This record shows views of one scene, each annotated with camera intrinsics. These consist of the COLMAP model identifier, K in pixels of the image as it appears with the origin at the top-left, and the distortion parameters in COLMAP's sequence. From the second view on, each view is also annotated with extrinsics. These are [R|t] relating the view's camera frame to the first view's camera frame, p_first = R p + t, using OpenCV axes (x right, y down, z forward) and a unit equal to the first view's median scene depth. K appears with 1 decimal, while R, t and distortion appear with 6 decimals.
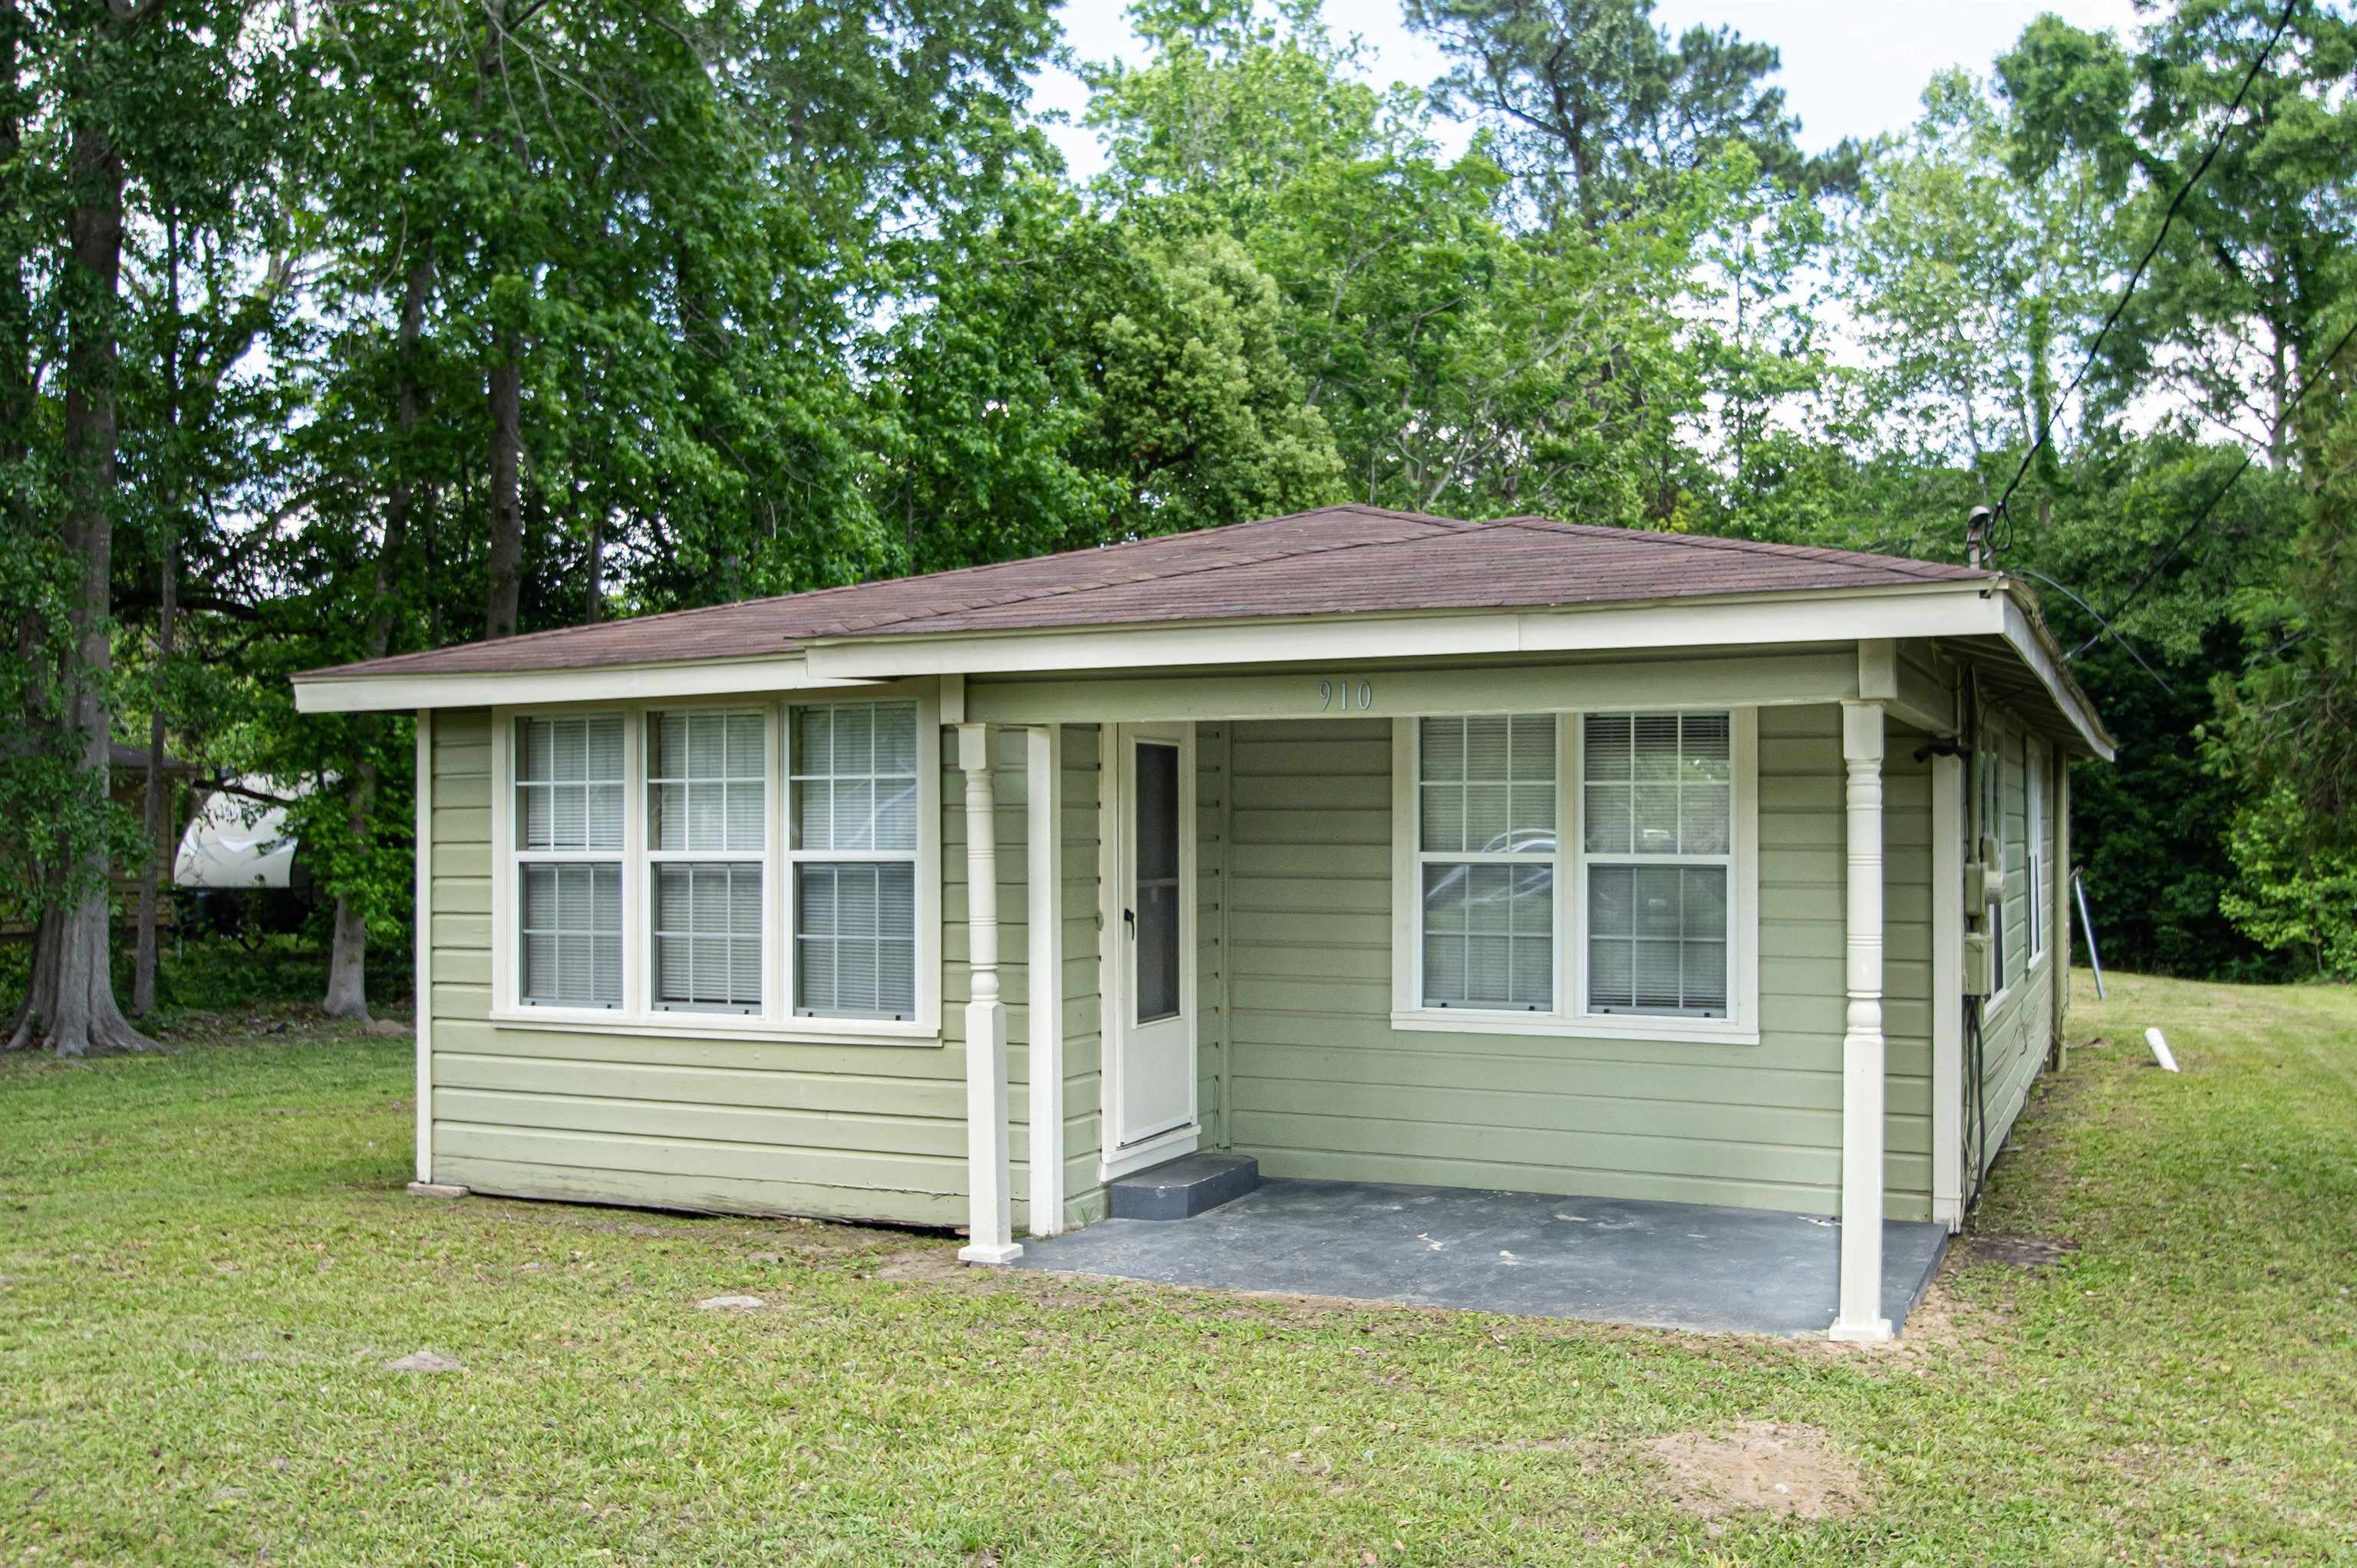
lens RADIAL K [[1868.9, 0, 1166.5], [0, 1868.9, 788.5], [0, 0, 1]] dist [-0.044872, 0.003043]
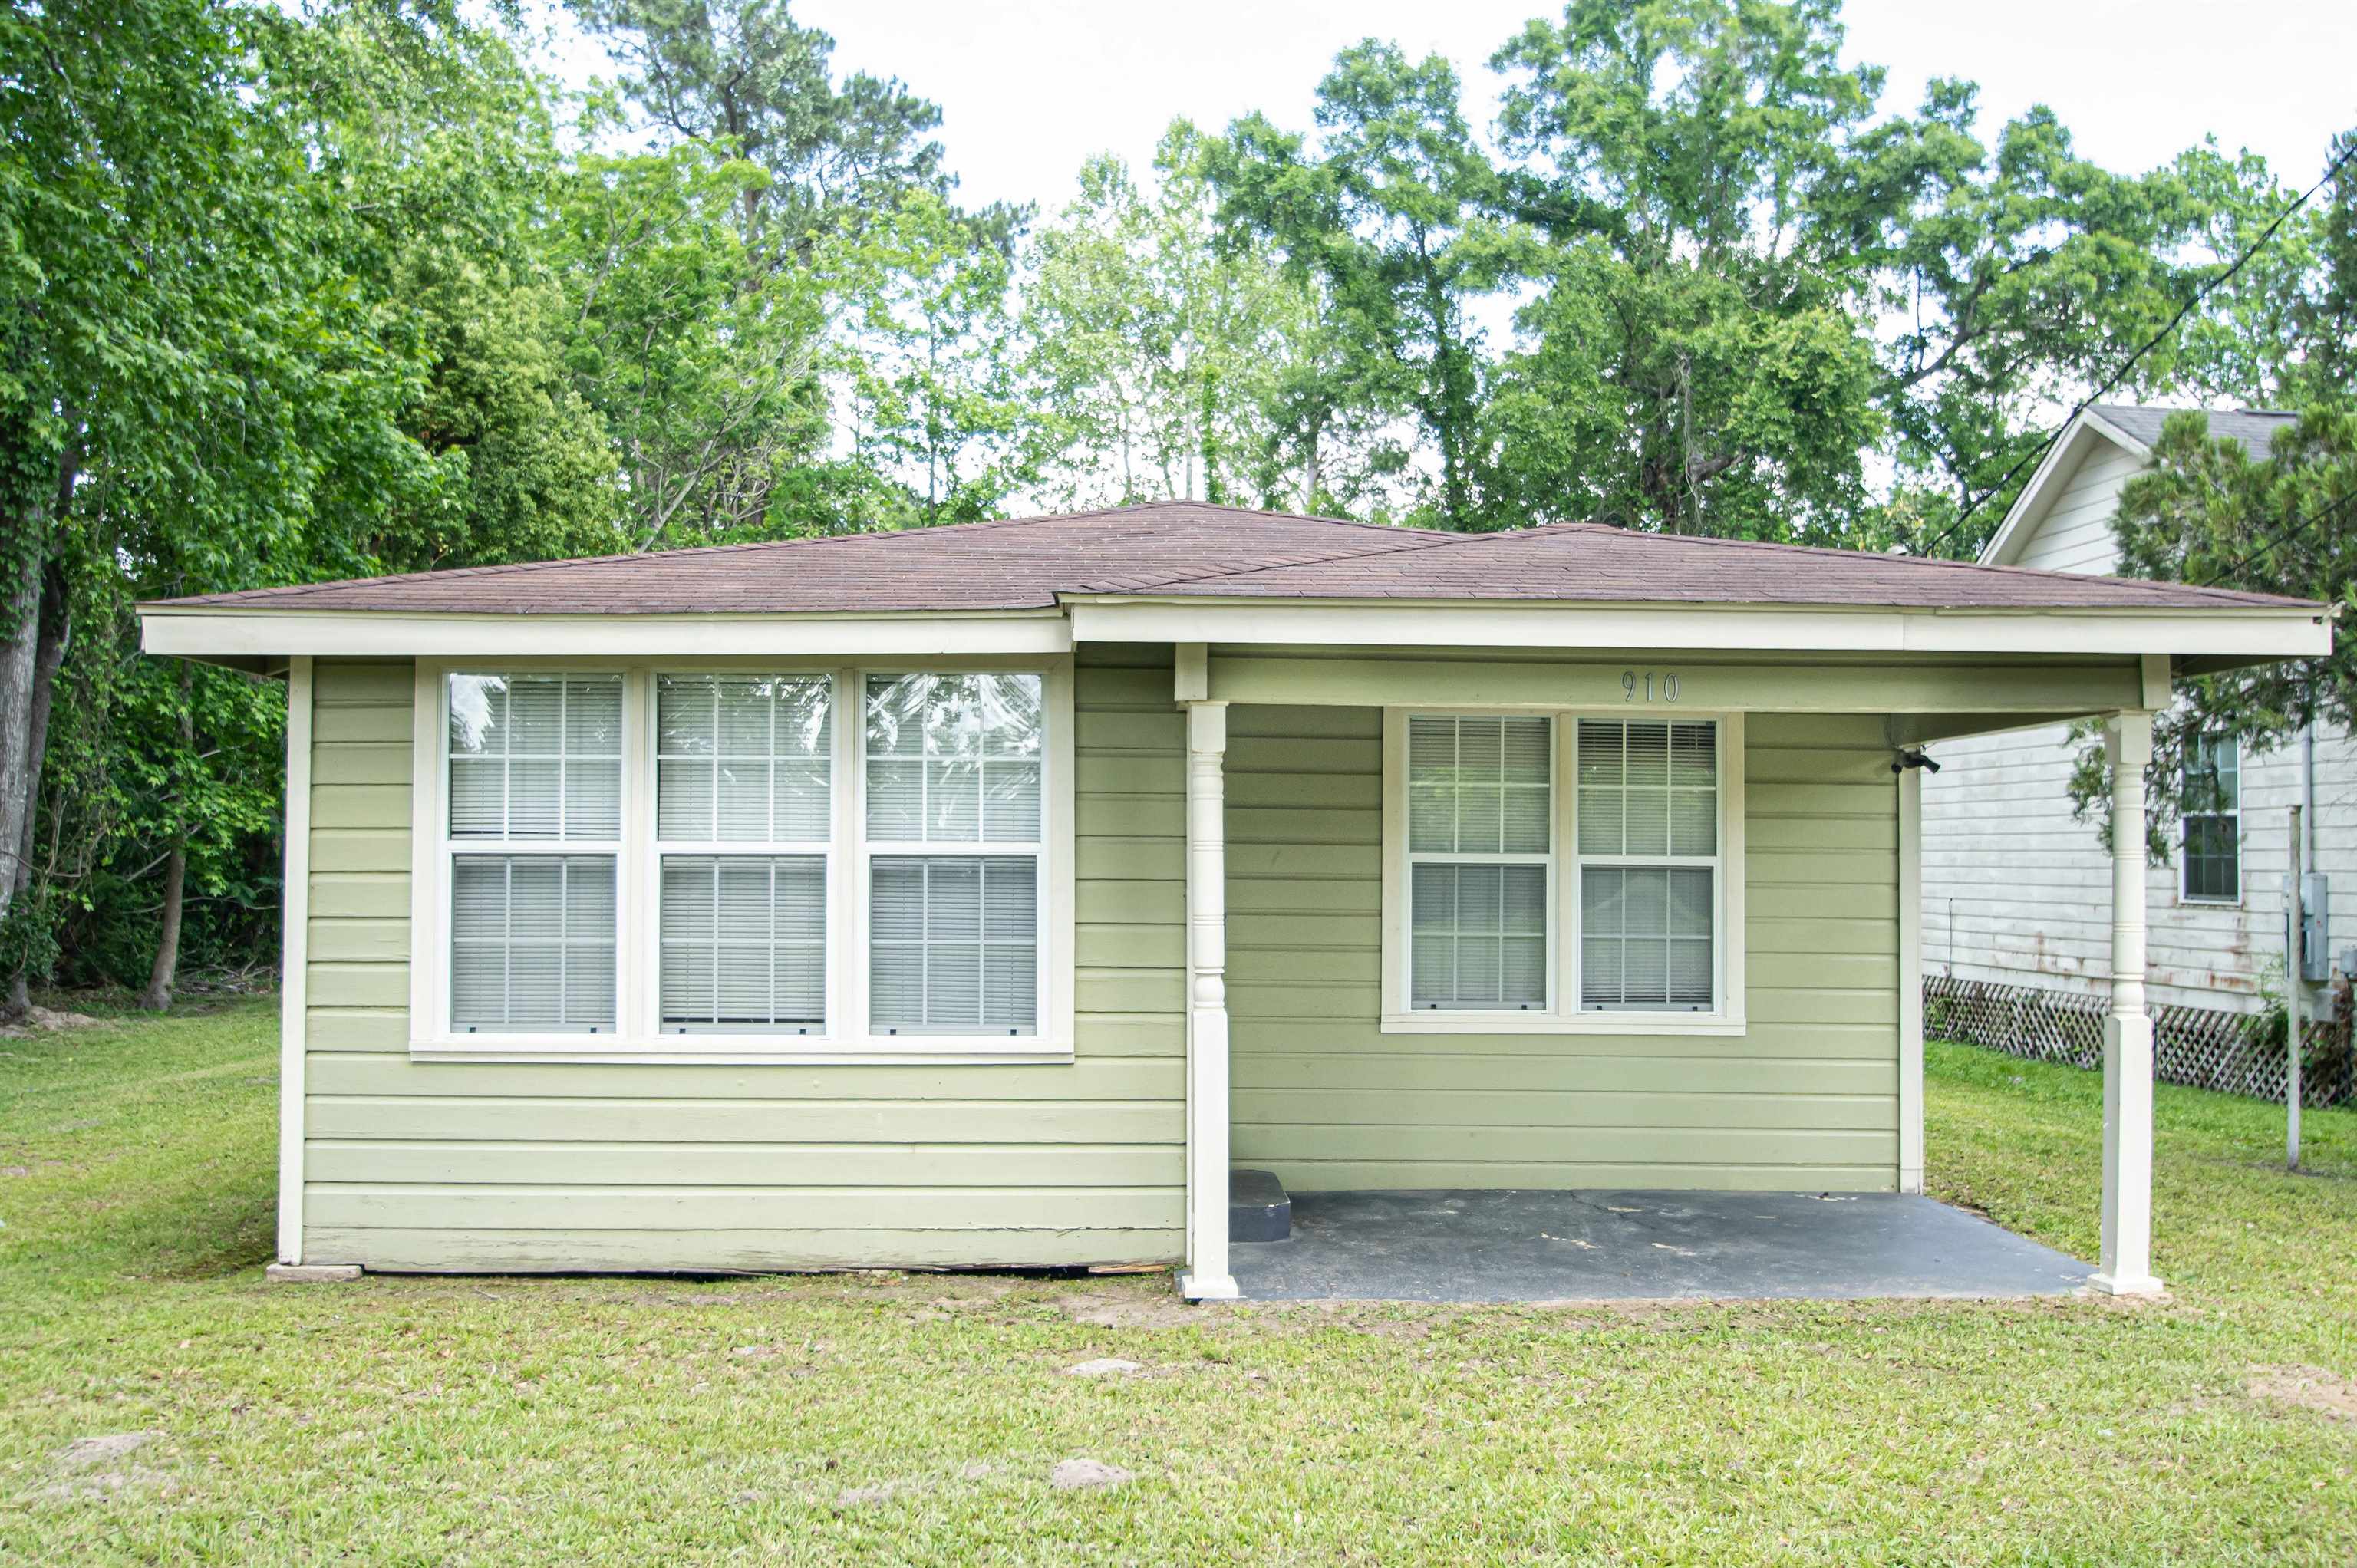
lens RADIAL K [[1868.9, 0, 1173.7], [0, 1868.9, 782.3], [0, 0, 1]] dist [-0.044872, 0.003043]
pose [[0.917825, 0.024757, 0.396212, -0.393478], [-0.019687, 0.999664, -0.016858, 0.016731], [-0.396496, 0.007673, 0.918004, 0.146690]]
